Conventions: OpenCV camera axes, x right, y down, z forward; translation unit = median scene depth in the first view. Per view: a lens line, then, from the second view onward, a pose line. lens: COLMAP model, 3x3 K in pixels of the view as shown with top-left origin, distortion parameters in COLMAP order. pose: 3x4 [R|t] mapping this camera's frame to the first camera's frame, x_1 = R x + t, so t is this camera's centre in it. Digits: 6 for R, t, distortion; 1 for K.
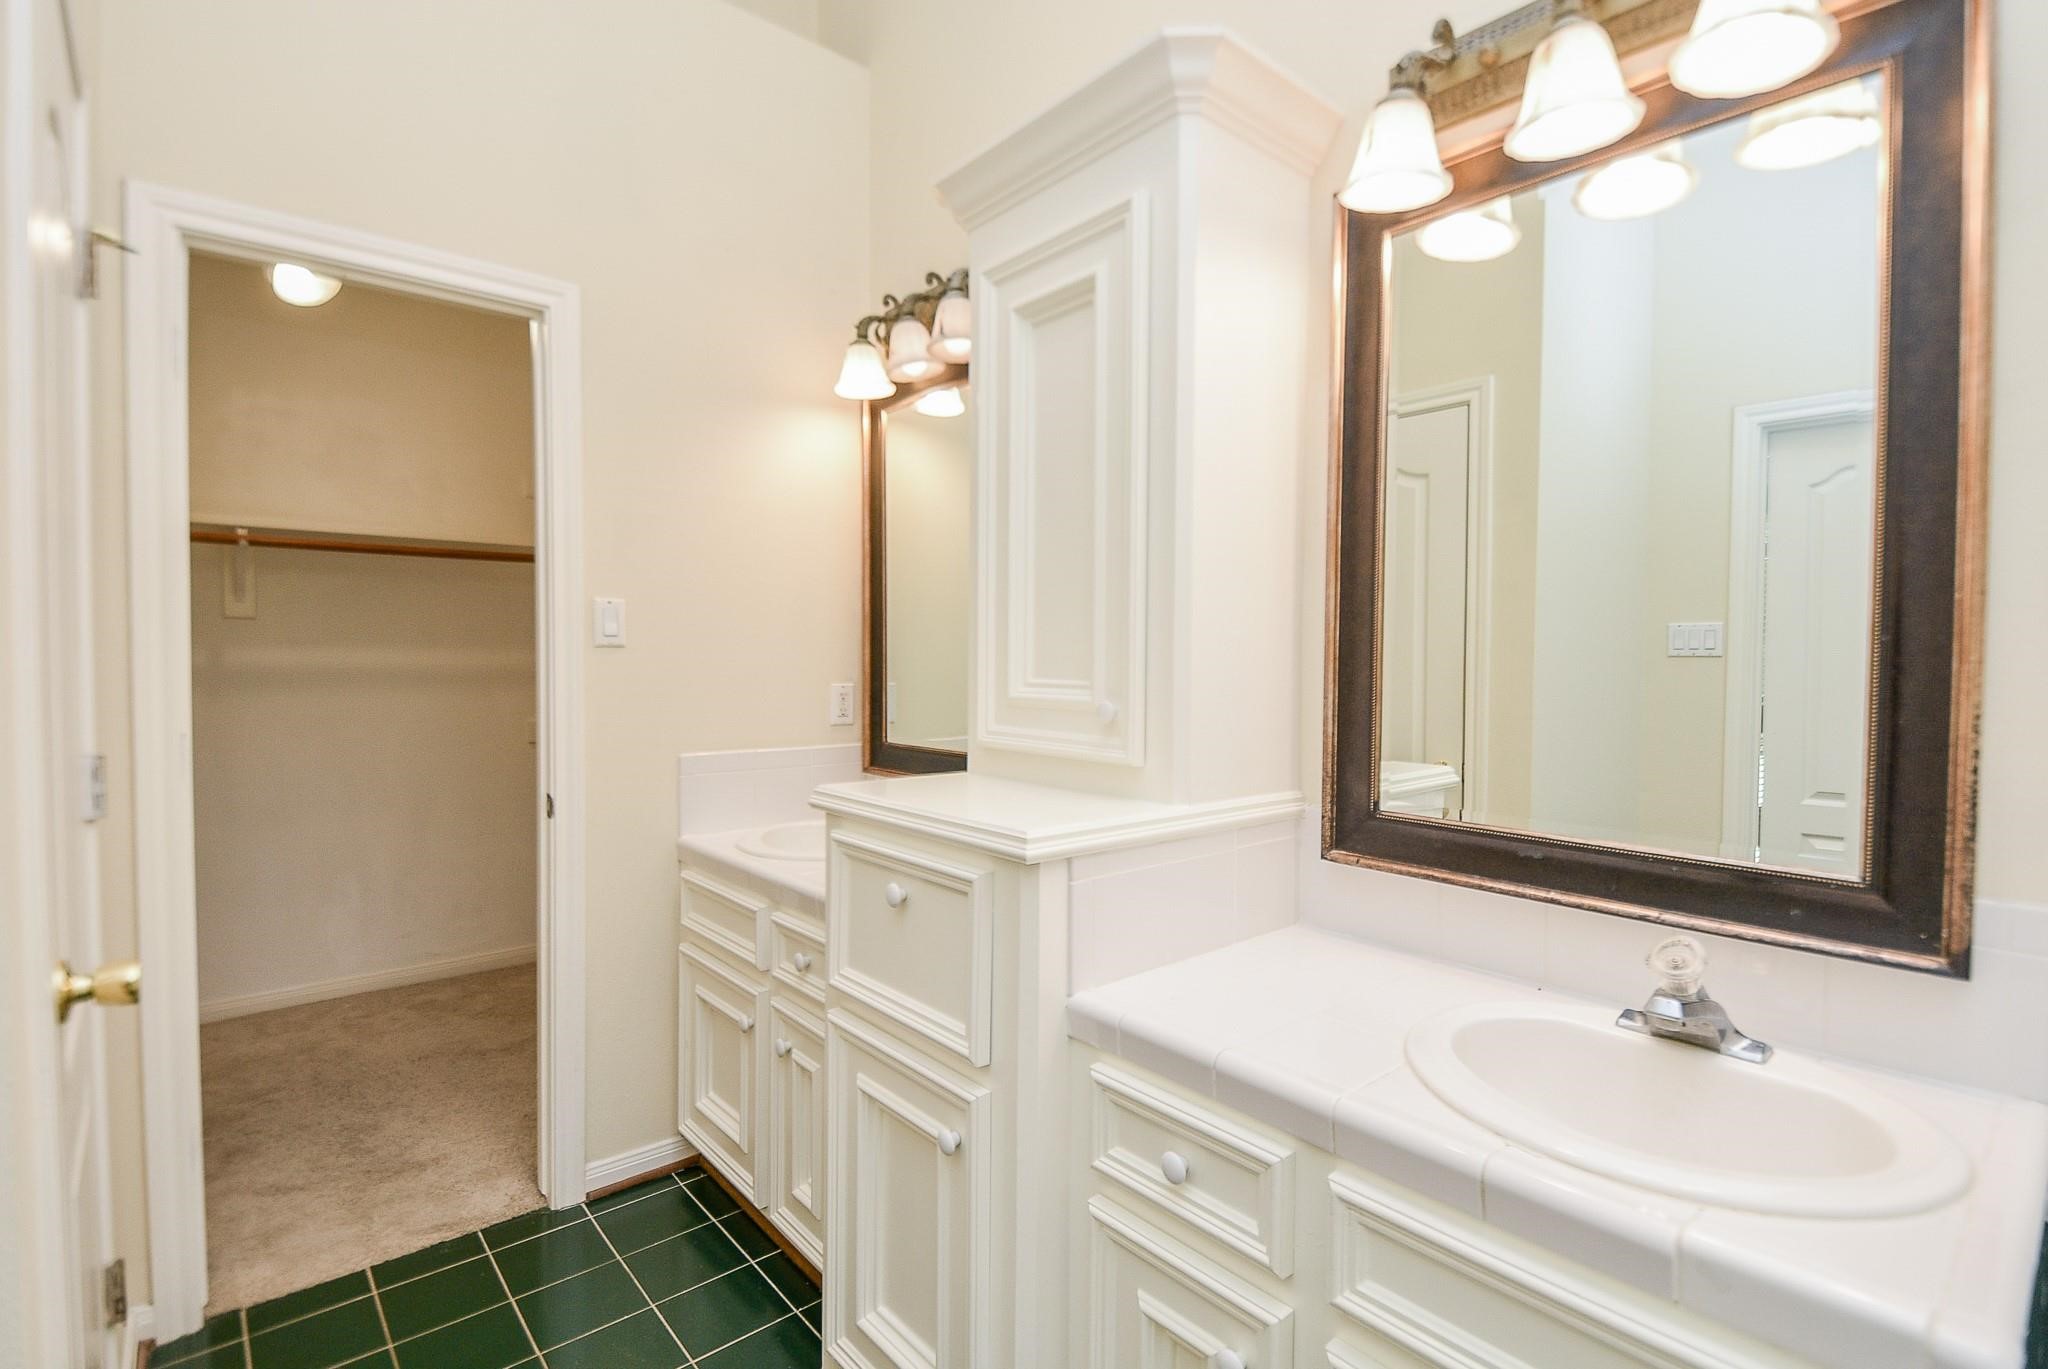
lens RADIAL K [[980.0, 0, 1045.2], [0, 980.0, 688.2], [0, 0, 1]] dist [0.005164, -0.000377]
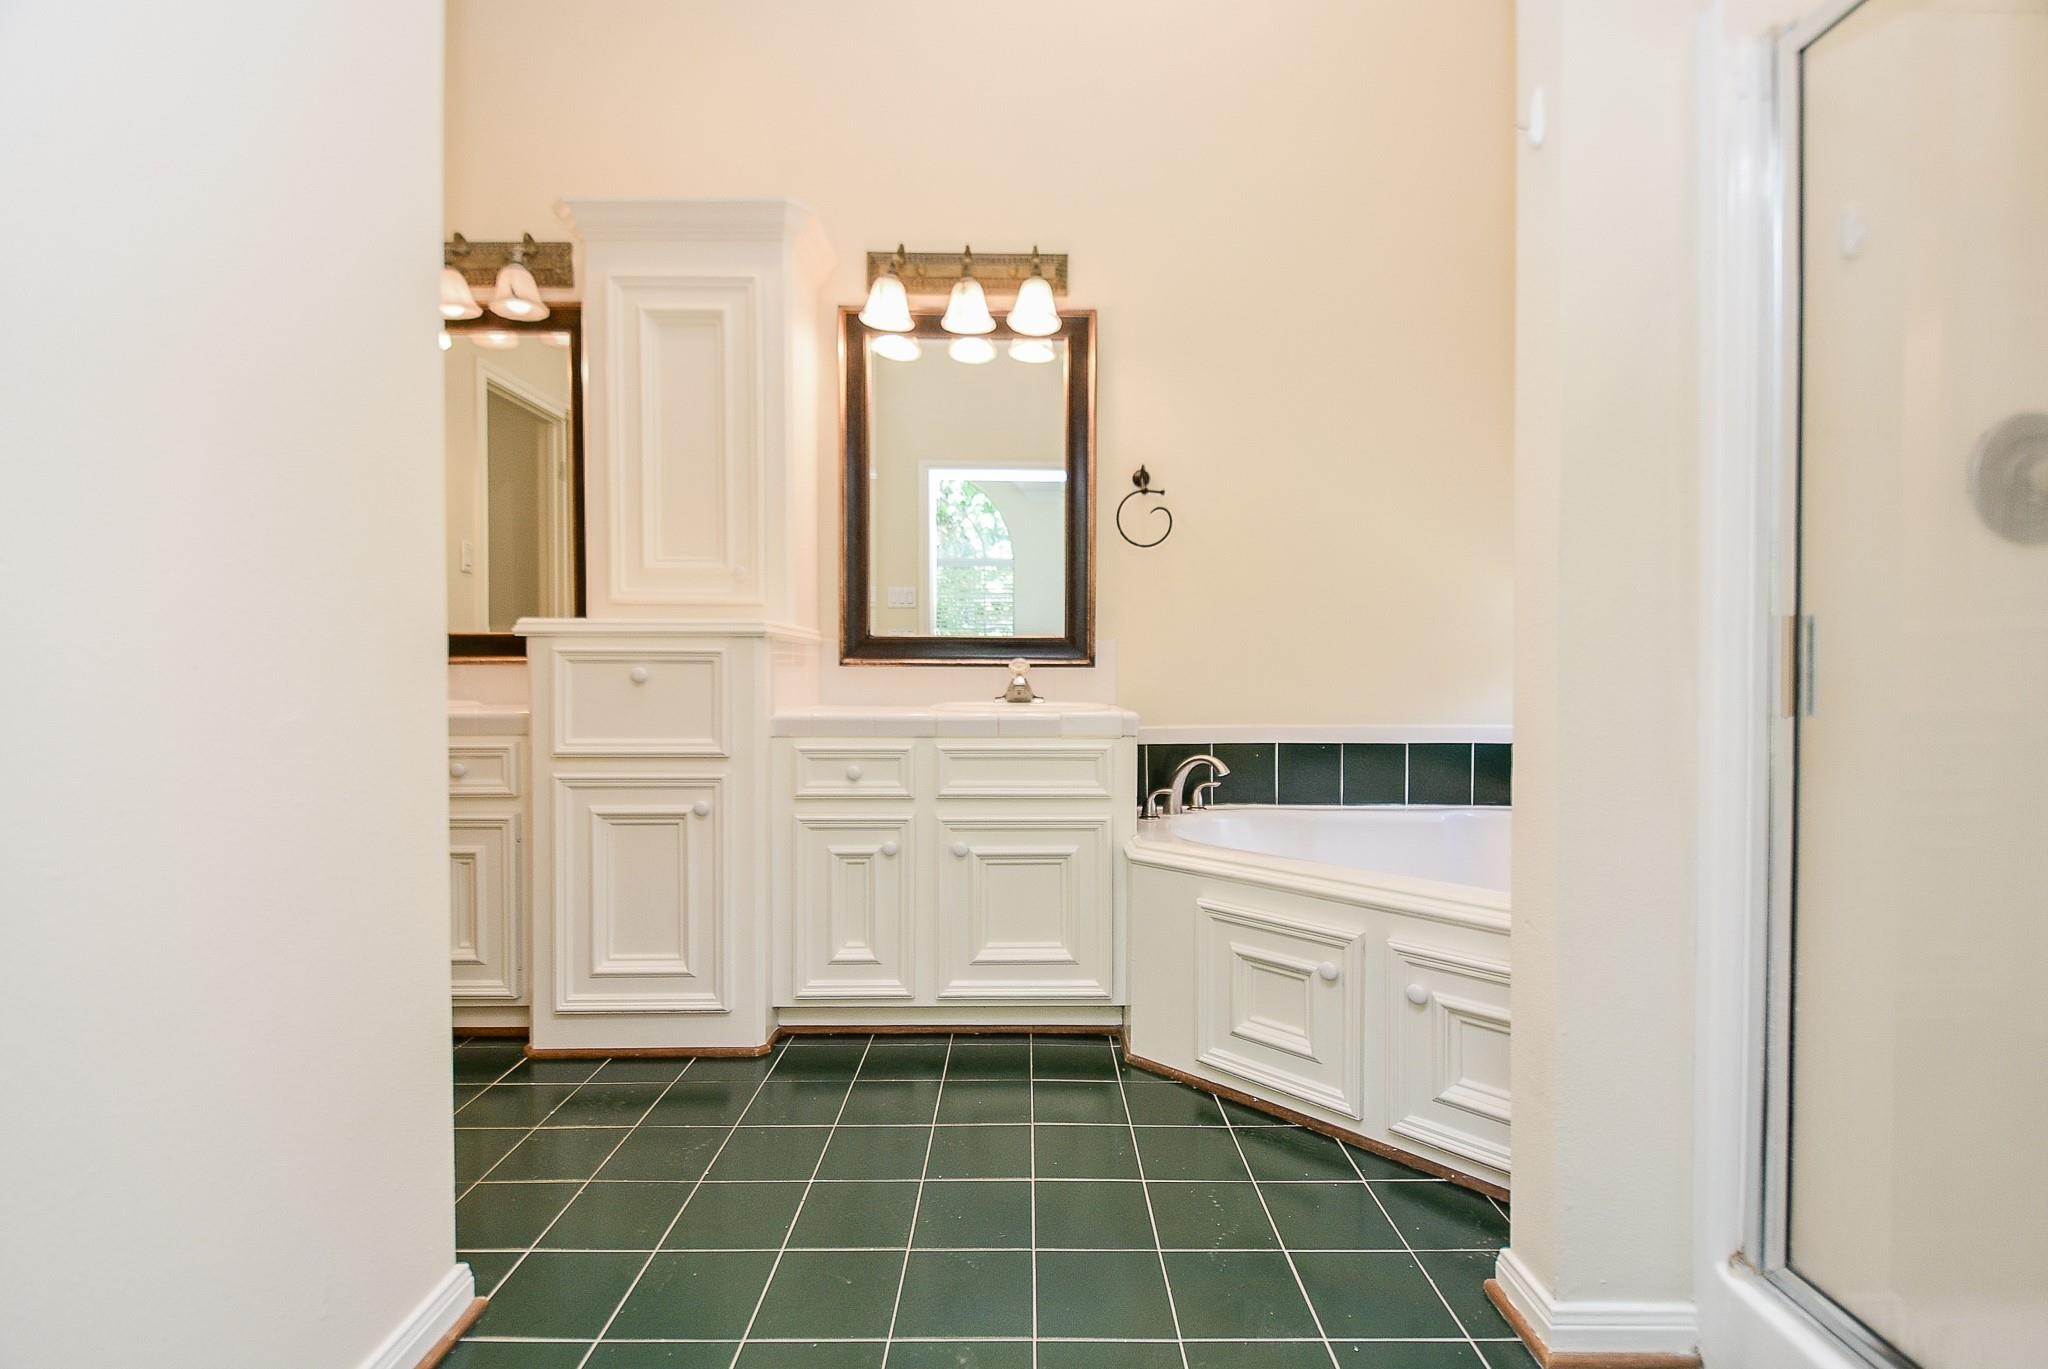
lens RADIAL K [[915.9, 0, 1032.7], [0, 915.9, 695.8], [0, 0, 1]] dist [0.025115, -0.018544]
pose [[0.666222, -0.024140, 0.745363, -0.811486], [0.023355, 0.999661, 0.011502, 0.236509], [-0.745388, 0.009745, 0.666560, -0.449948]]
